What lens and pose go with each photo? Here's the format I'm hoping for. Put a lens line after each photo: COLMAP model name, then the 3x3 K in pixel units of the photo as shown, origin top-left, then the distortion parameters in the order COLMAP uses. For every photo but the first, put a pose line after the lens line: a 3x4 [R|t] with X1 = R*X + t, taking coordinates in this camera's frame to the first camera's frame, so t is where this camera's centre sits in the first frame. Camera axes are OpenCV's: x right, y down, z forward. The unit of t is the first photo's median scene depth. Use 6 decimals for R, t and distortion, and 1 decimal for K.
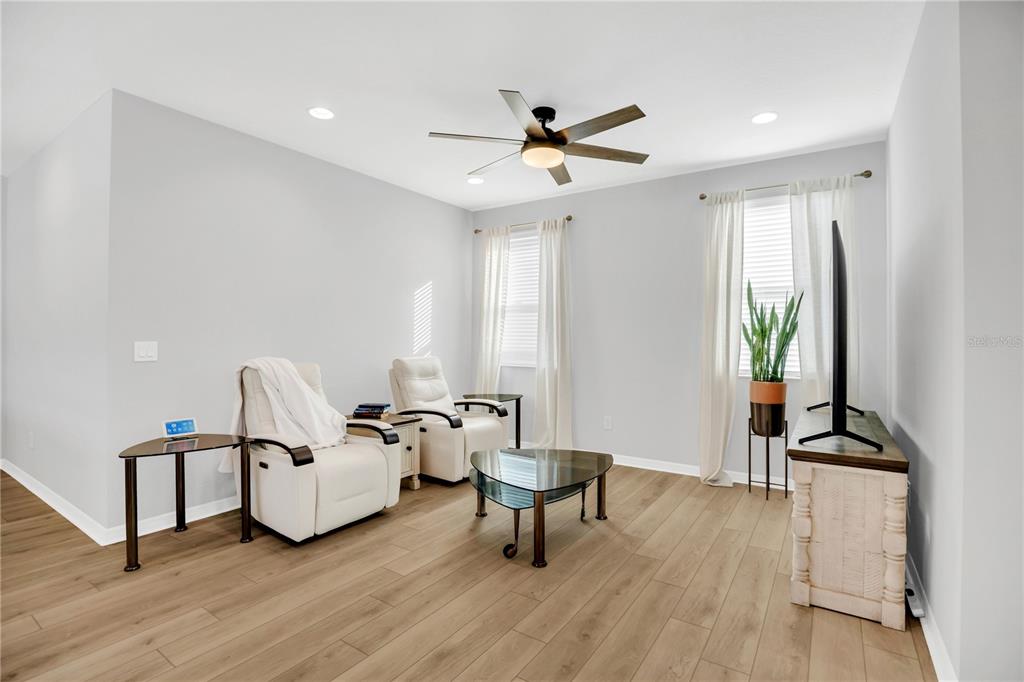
lens RADIAL K [[479.7, 0, 509.1], [0, 479.7, 337.5], [0, 0, 1]] dist [-0.028665, 0.003413]
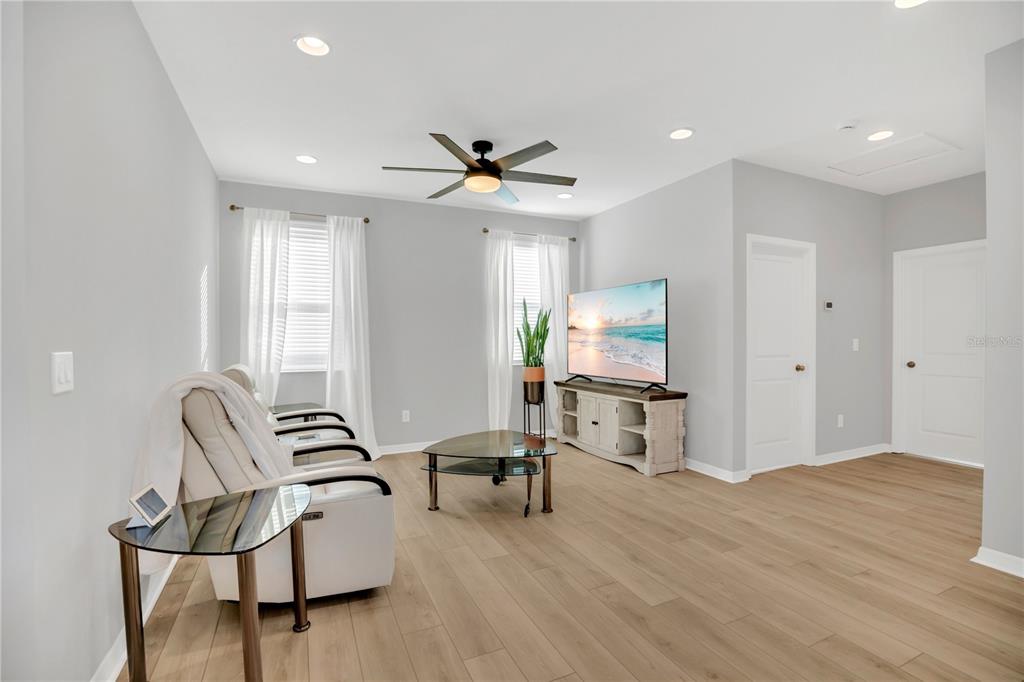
lens RADIAL K [[479.7, 0, 514.4], [0, 479.7, 347.3], [0, 0, 1]] dist [-0.028665, 0.003413]
pose [[0.511593, -0.023873, 0.858896, -0.775923], [0.008748, 0.999707, 0.022577, -0.002831], [-0.859183, -0.004036, 0.511652, 0.288005]]
